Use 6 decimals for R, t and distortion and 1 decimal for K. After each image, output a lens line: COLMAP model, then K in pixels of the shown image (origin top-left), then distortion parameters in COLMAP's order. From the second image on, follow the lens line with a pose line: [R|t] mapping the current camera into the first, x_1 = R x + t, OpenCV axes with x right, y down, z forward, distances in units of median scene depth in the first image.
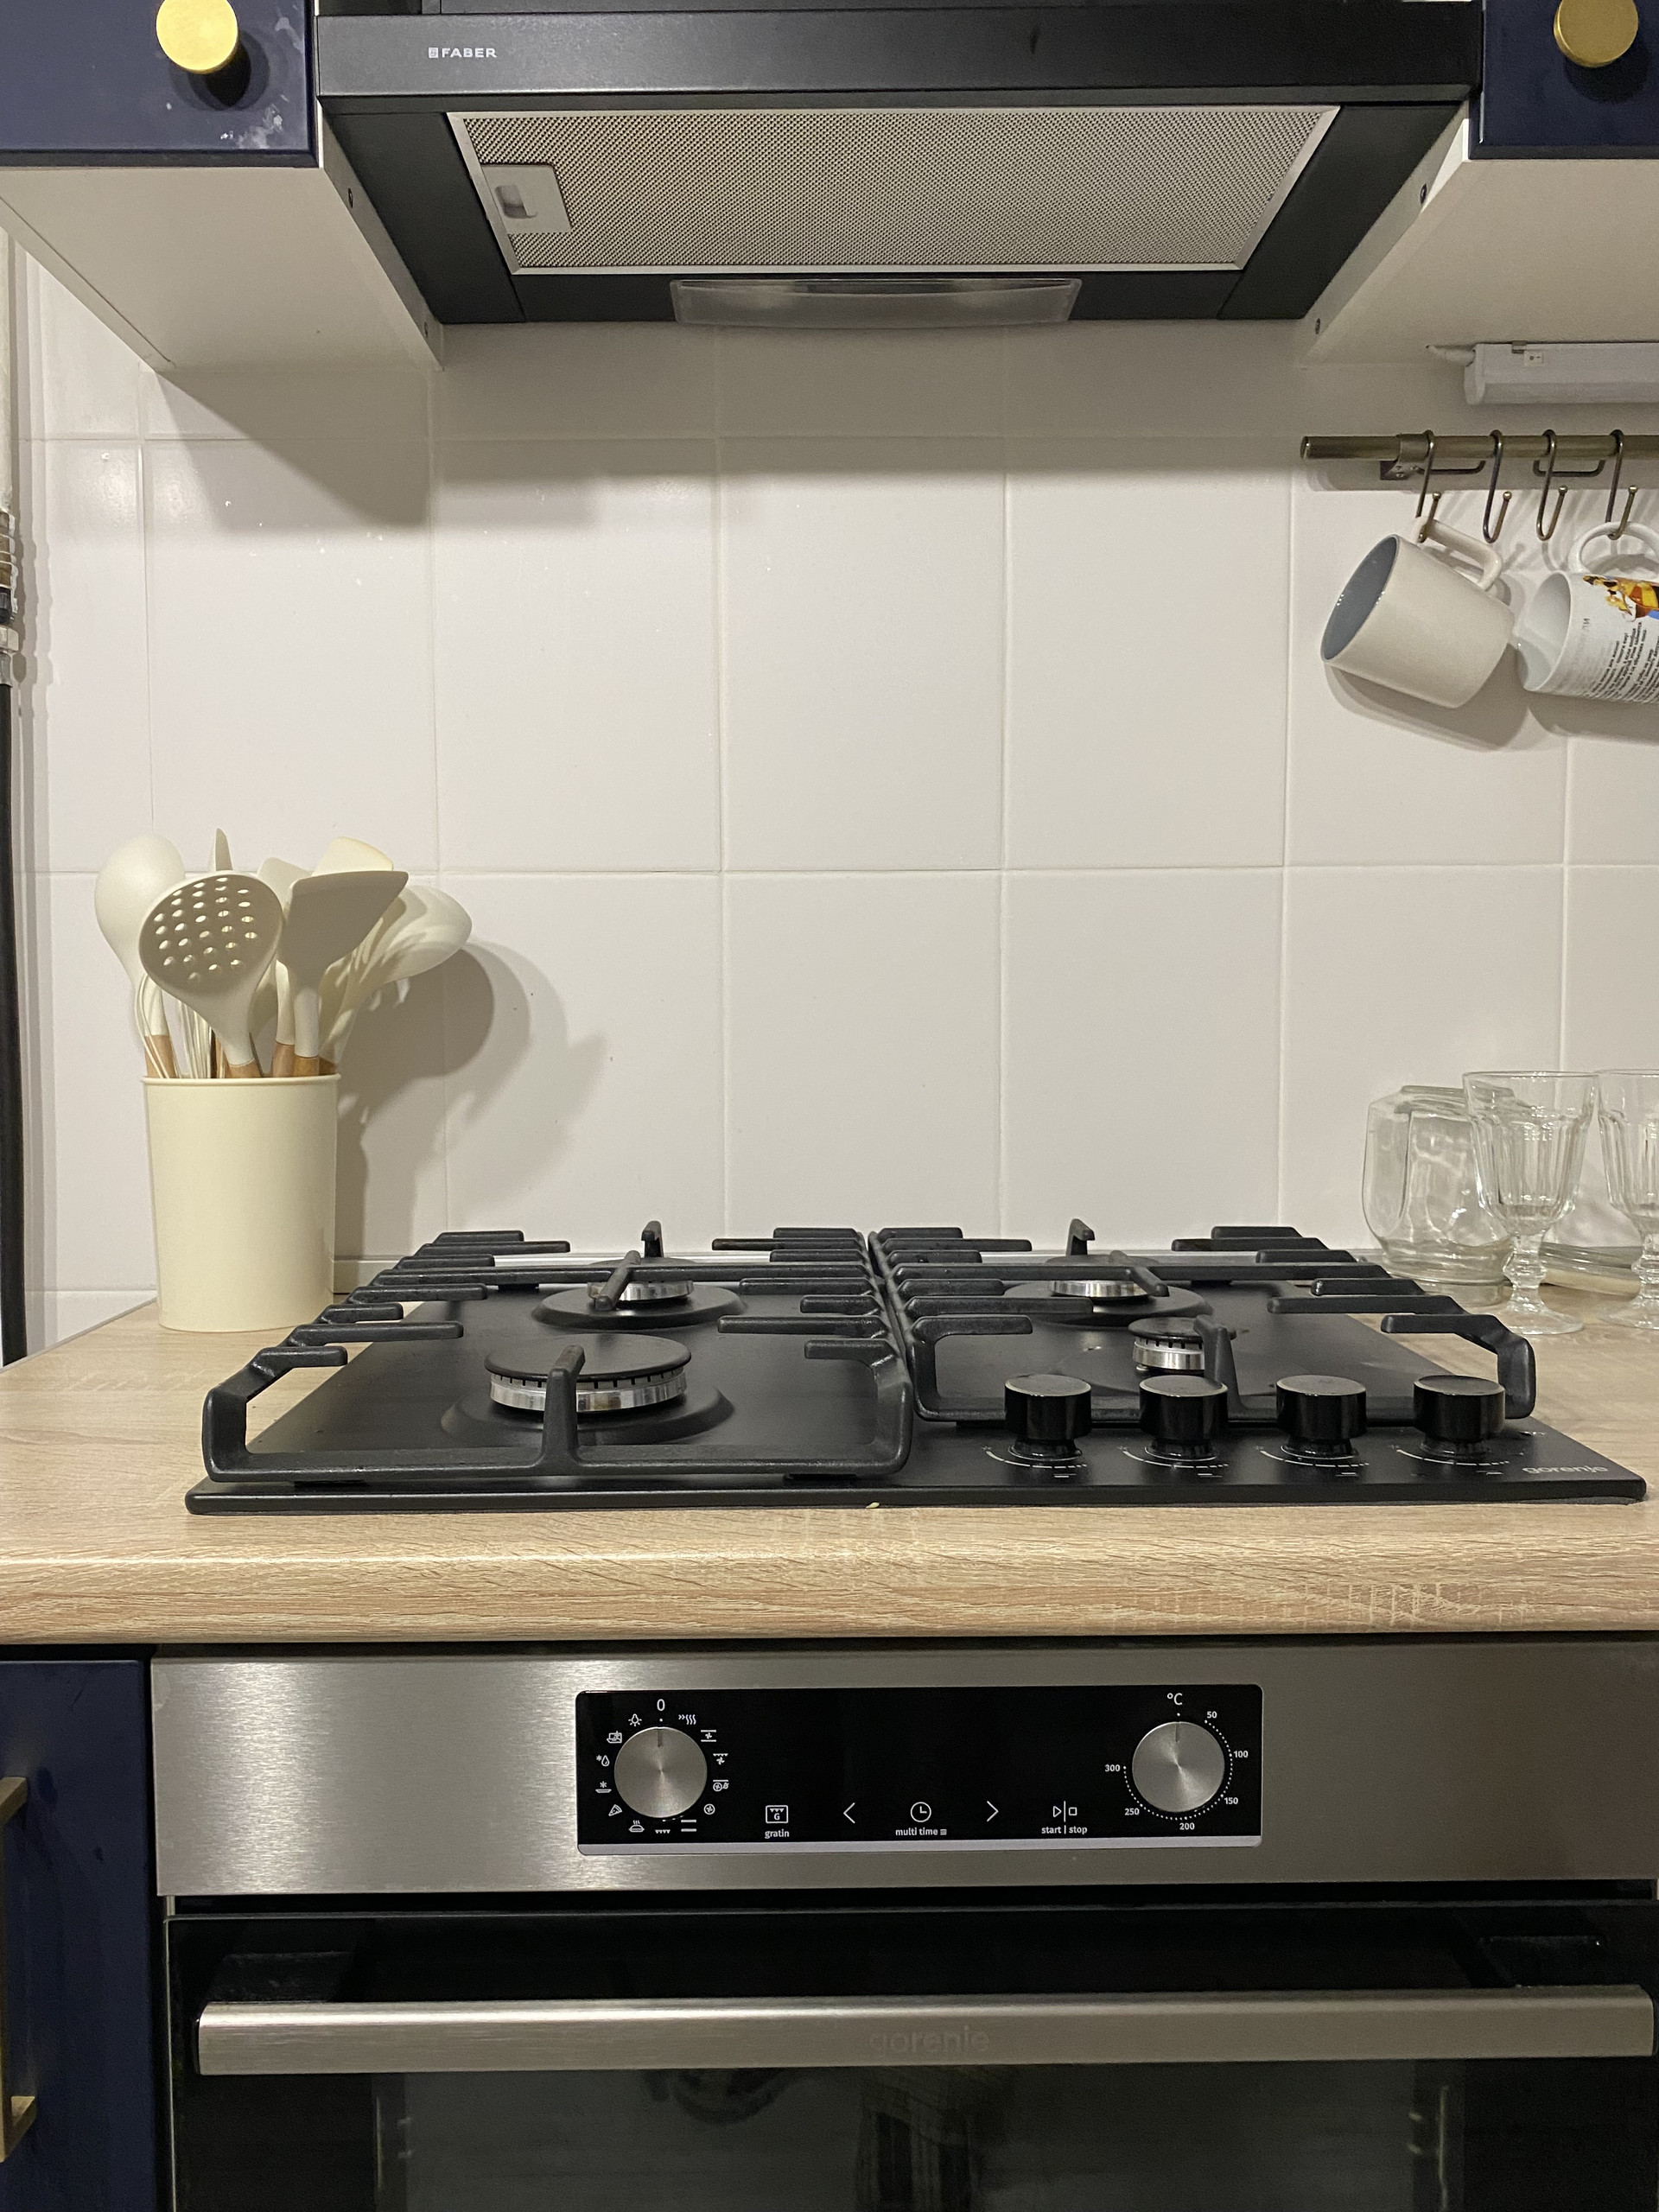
lens RADIAL K [[1698.0, 0, 826.3], [0, 1698.0, 1112.1], [0, 0, 1]] dist [0.006216, -0.000970]
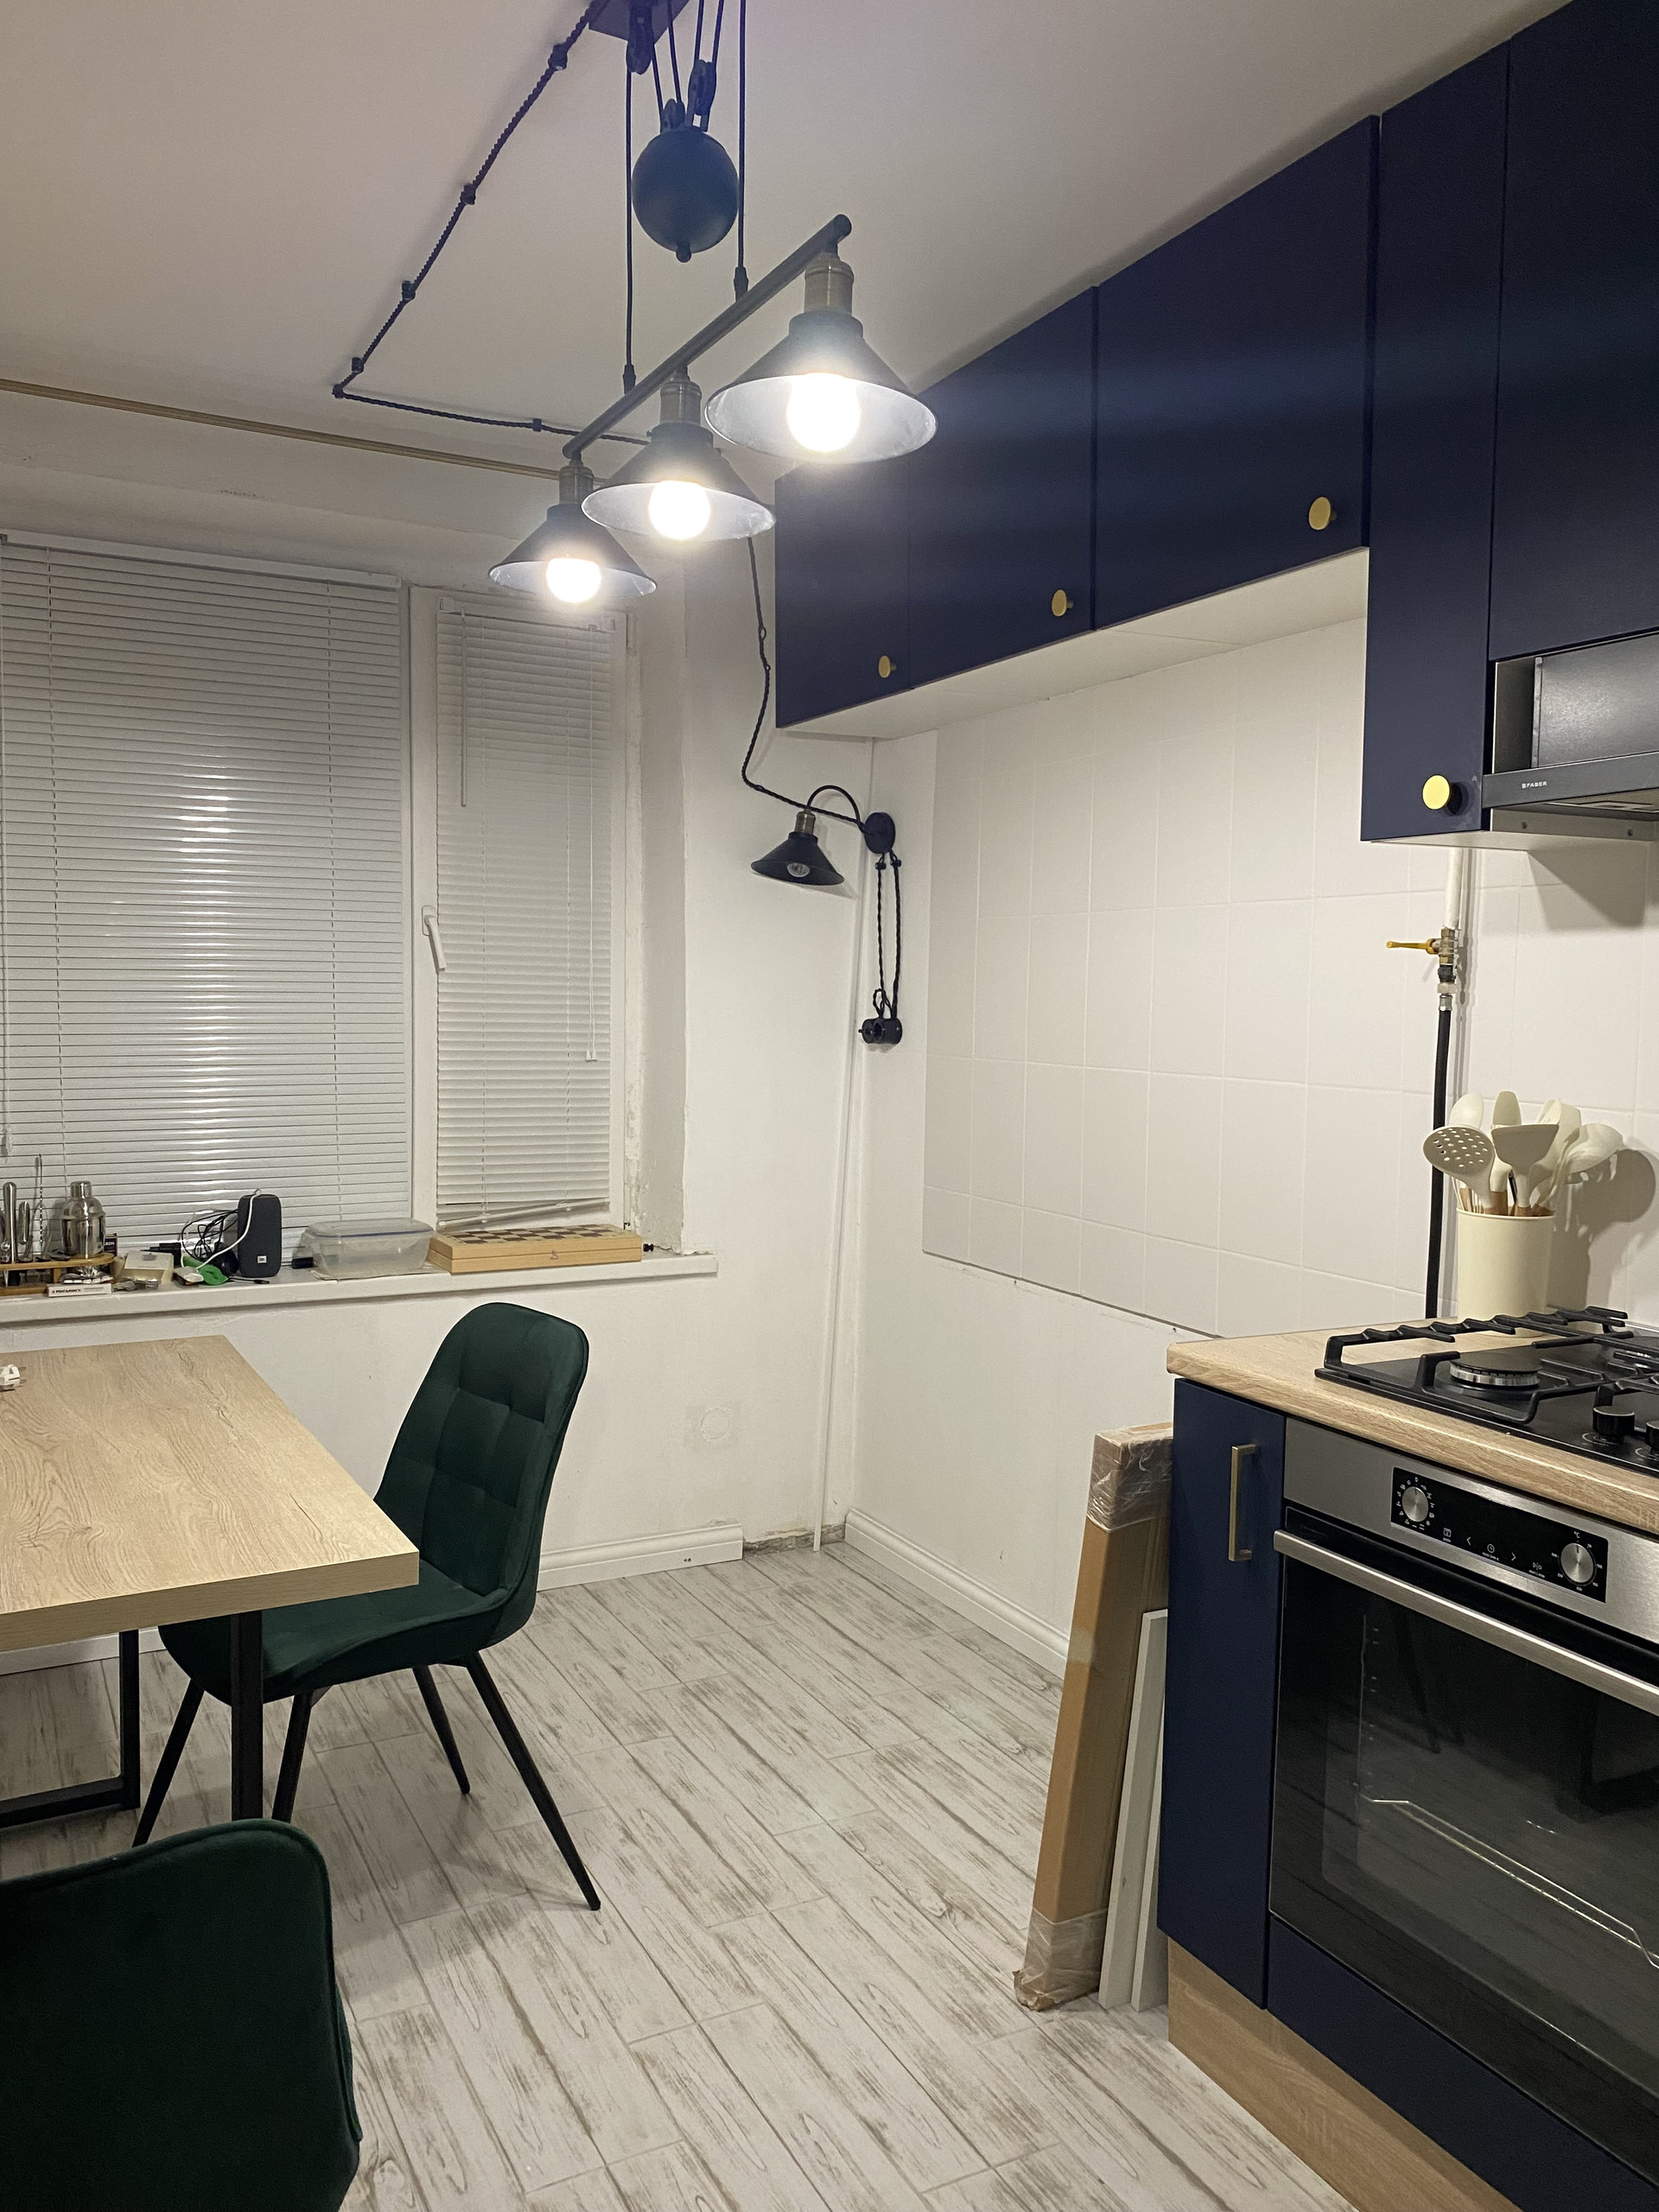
lens RADIAL K [[1698.0, 0, 833.2], [0, 1698.0, 1107.3], [0, 0, 1]] dist [0.006216, -0.000970]
pose [[0.447380, 0.076310, -0.891082, 1.854753], [-0.078425, 0.995862, 0.045908, -0.295650], [0.890899, 0.049345, 0.451514, -1.087163]]
